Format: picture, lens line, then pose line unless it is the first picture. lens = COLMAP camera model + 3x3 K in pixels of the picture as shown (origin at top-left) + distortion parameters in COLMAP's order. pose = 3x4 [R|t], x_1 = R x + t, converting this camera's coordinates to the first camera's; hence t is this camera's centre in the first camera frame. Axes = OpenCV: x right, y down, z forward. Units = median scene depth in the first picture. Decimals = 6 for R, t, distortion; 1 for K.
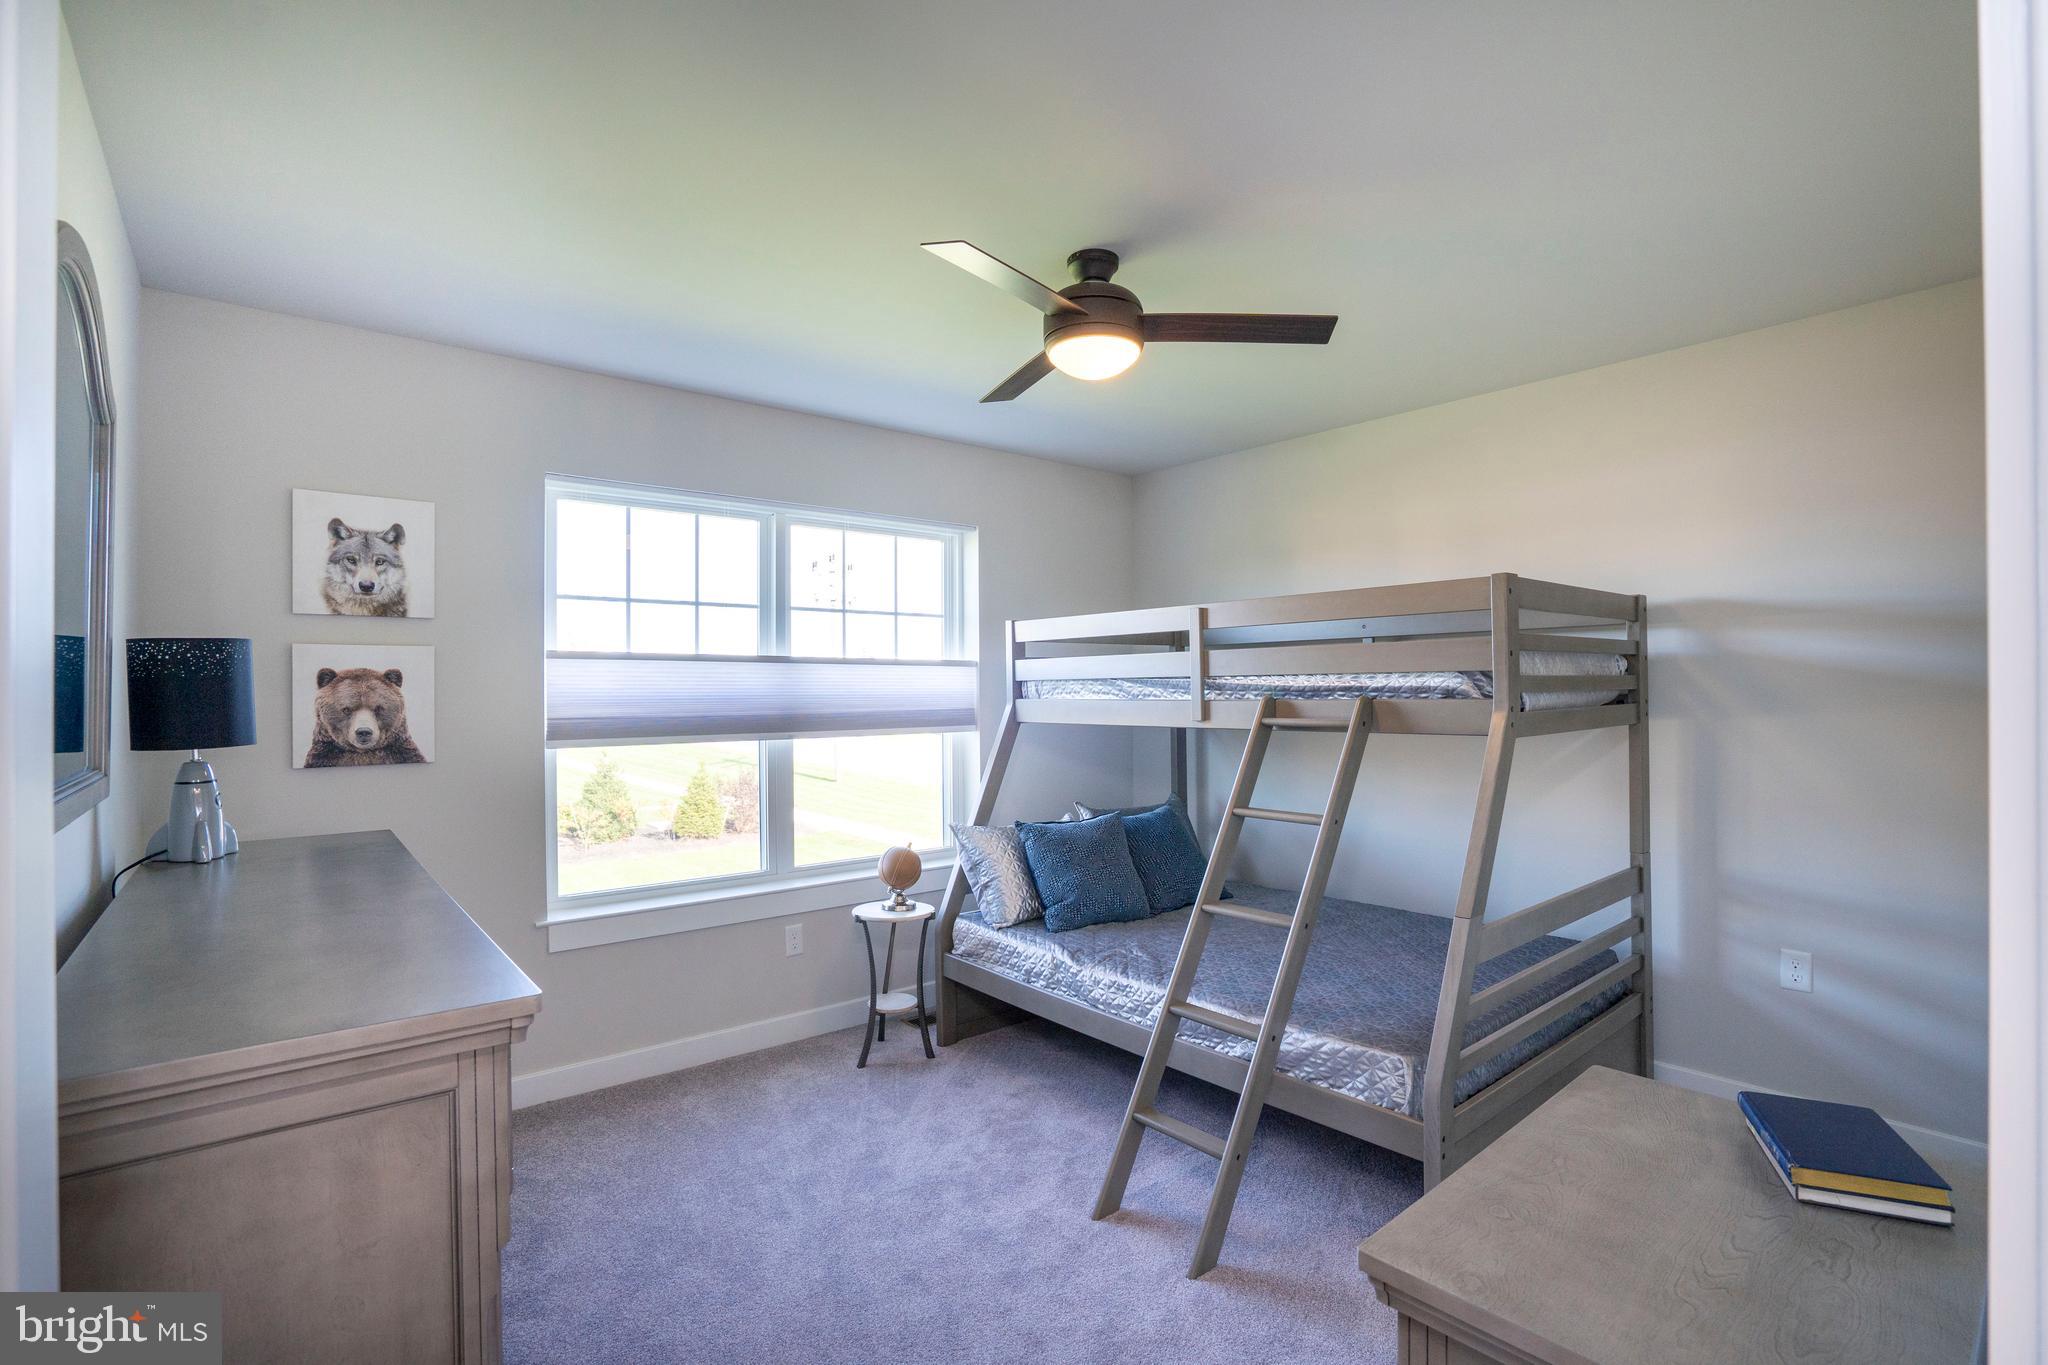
lens RADIAL K [[945.2, 0, 1013.4], [0, 945.2, 690.1], [0, 0, 1]] dist [-0.054366, 0.018352]
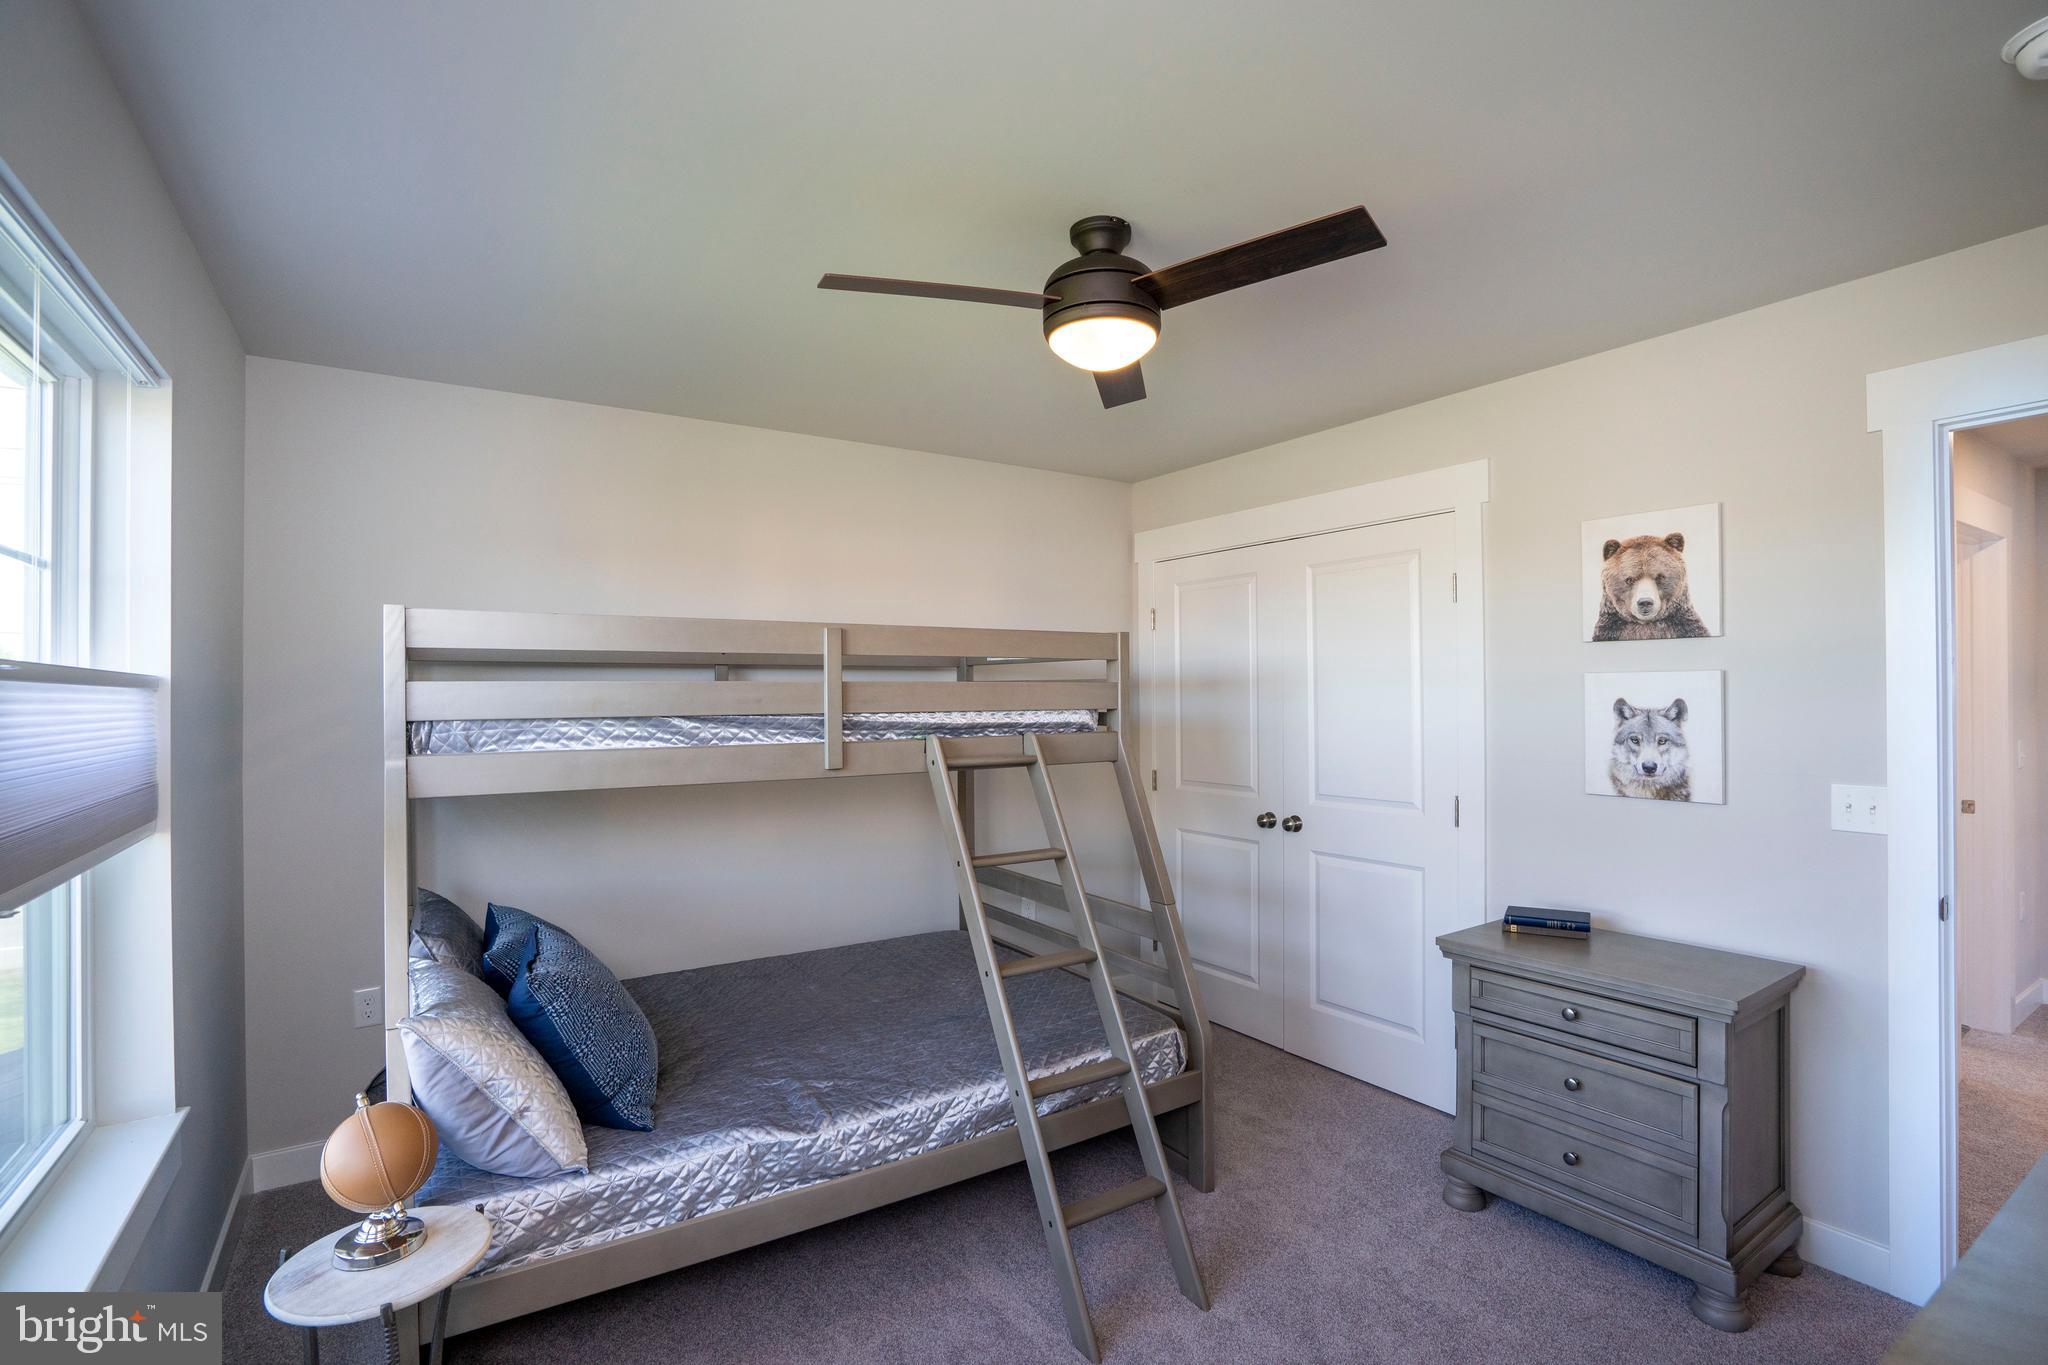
lens RADIAL K [[945.2, 0, 1017.6], [0, 945.2, 683.5], [0, 0, 1]] dist [-0.054366, 0.018352]
pose [[0.112429, 0.022701, 0.993400, -0.594925], [0.006976, 0.999696, -0.023634, -0.020016], [-0.993635, 0.009587, 0.112237, 0.759582]]
